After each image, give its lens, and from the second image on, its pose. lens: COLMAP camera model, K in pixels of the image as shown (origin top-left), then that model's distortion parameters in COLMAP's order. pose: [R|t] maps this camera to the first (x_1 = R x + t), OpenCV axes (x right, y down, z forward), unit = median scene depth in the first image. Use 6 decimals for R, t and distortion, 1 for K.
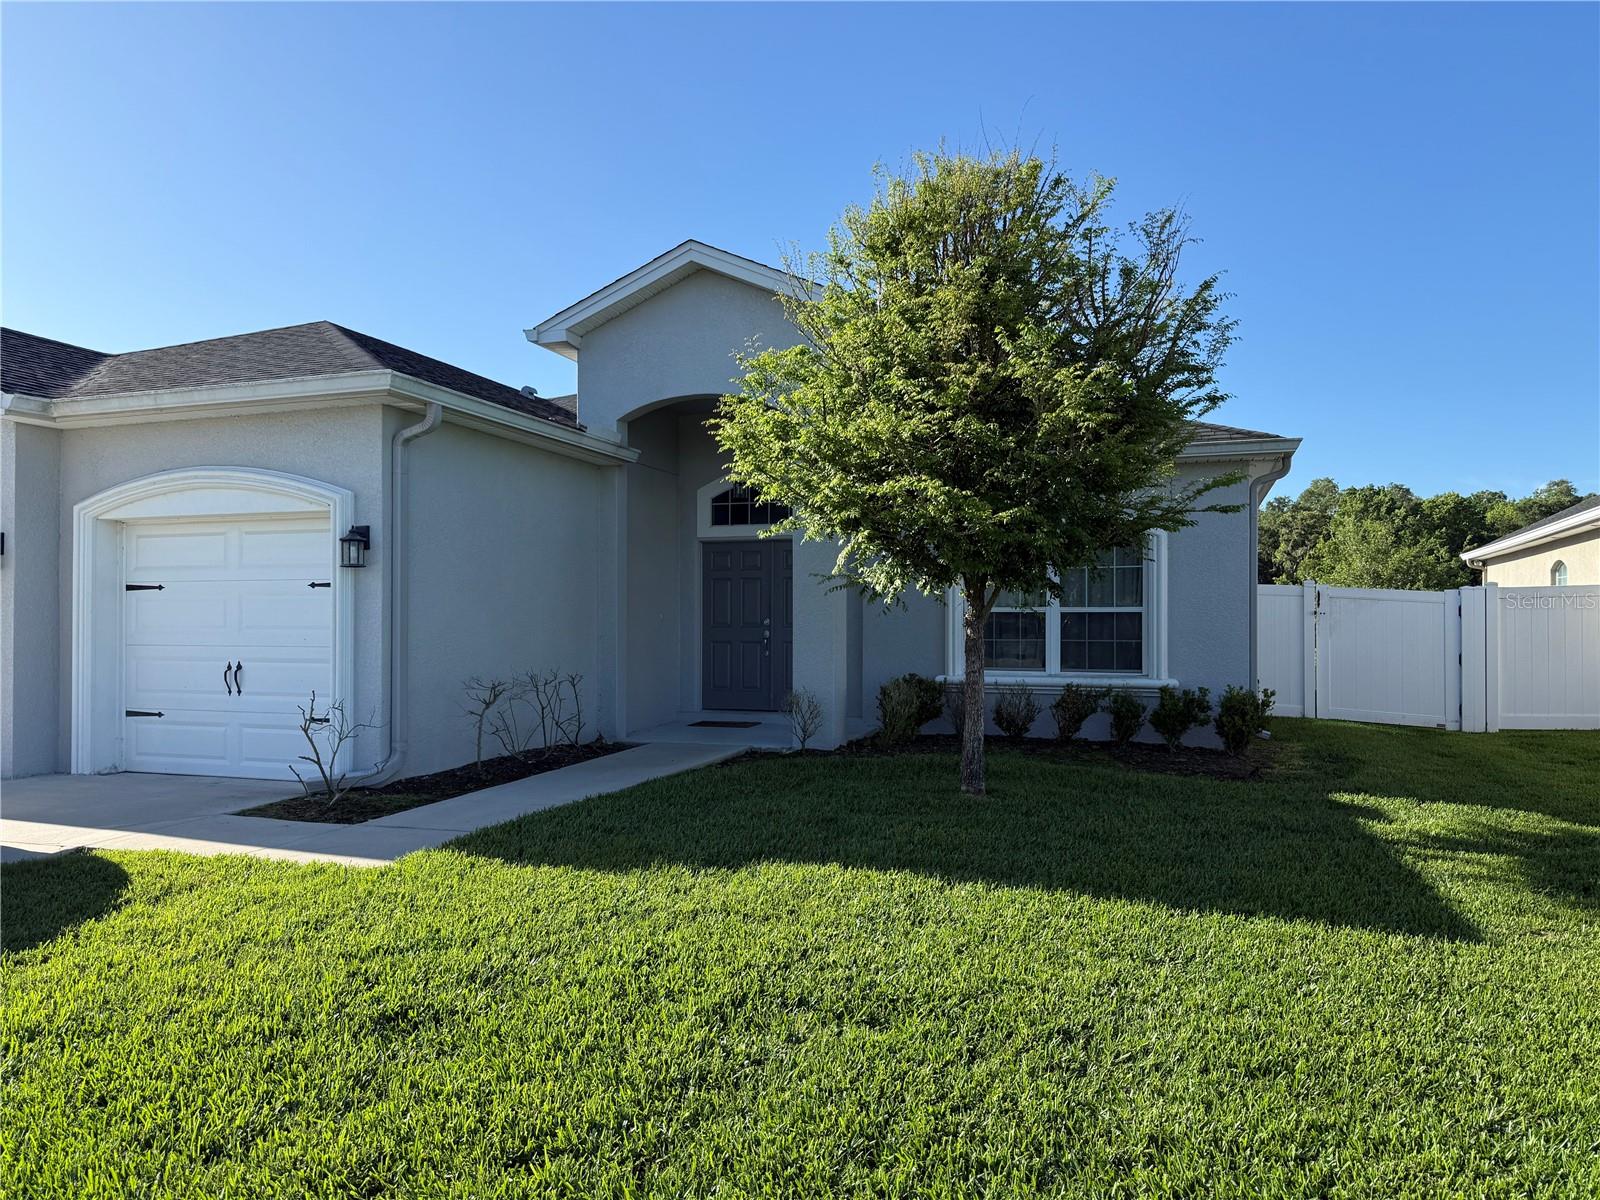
lens RADIAL K [[1137.0, 0, 808.2], [0, 1137.0, 627.7], [0, 0, 1]] dist [0.054865, -0.069918]
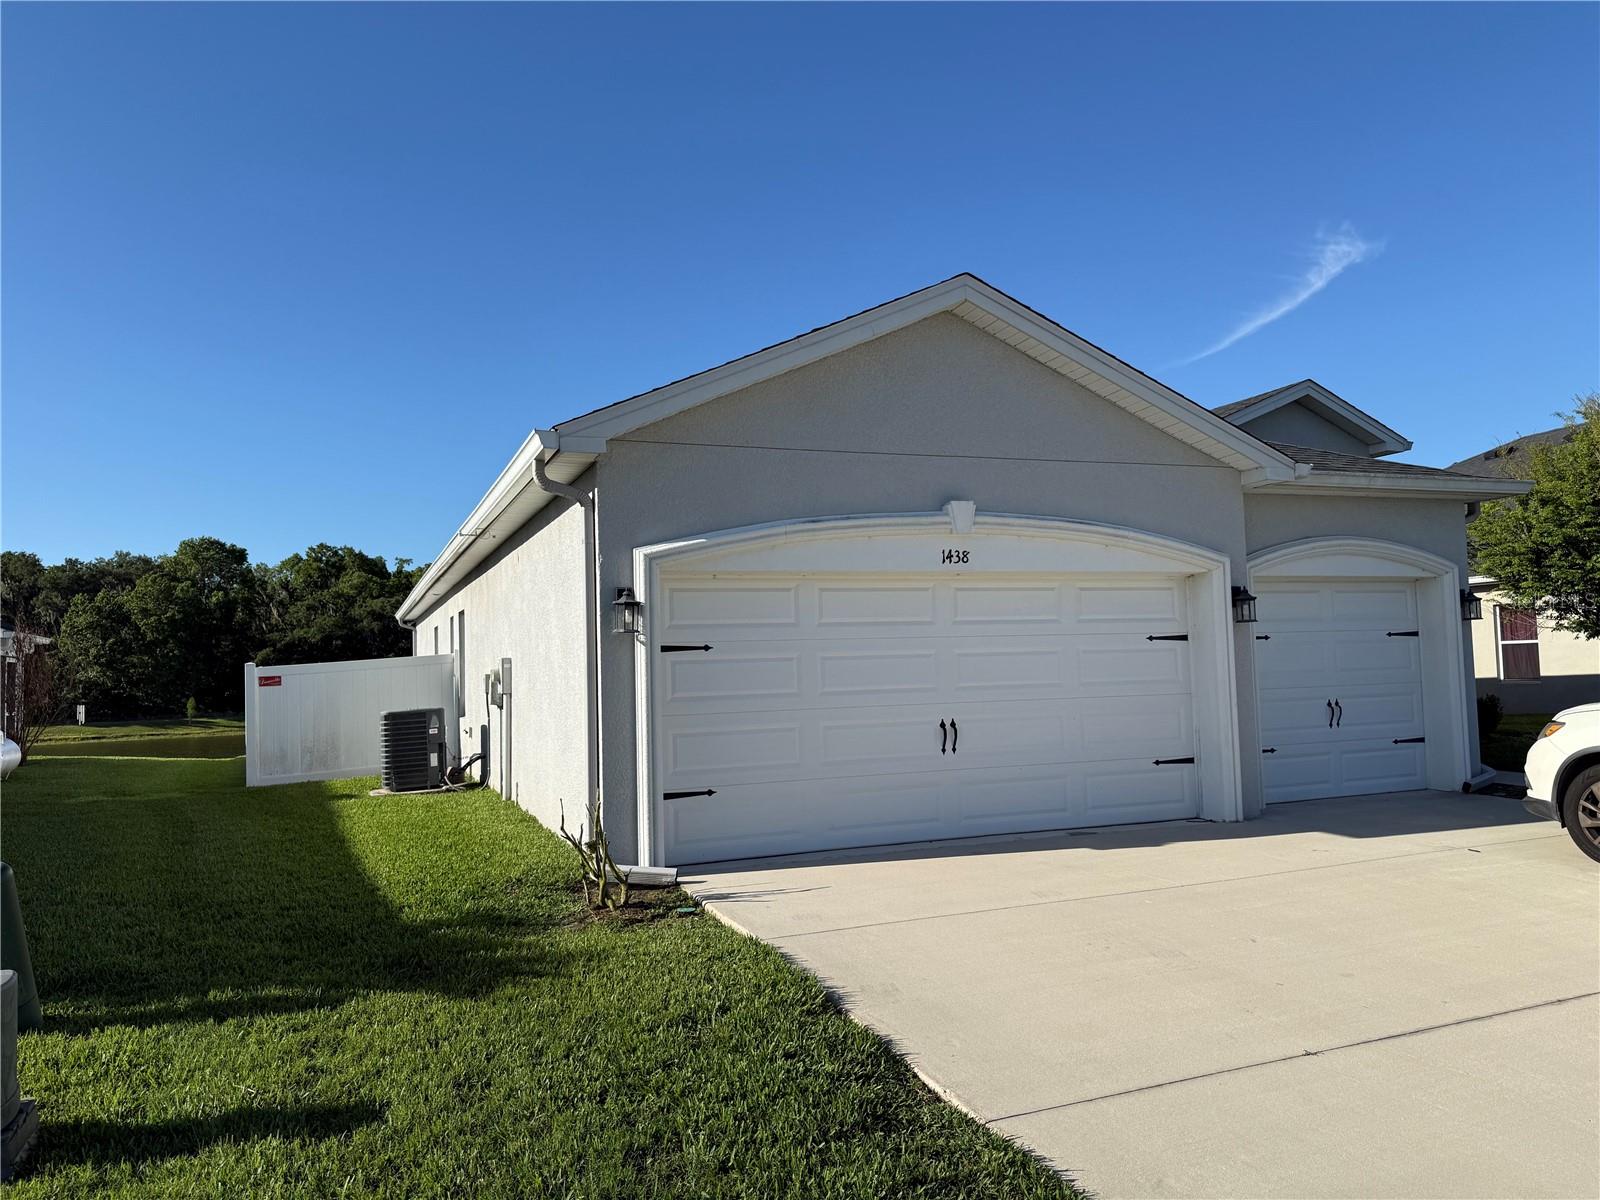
lens RADIAL K [[1137.0, 0, 808.2], [0, 1137.0, 627.7], [0, 0, 1]] dist [0.054865, -0.069918]
pose [[0.755827, 0.005064, 0.654752, -1.713457], [0.040270, 0.997718, -0.054204, -0.001511], [-0.653532, 0.067336, 0.753897, 0.454621]]
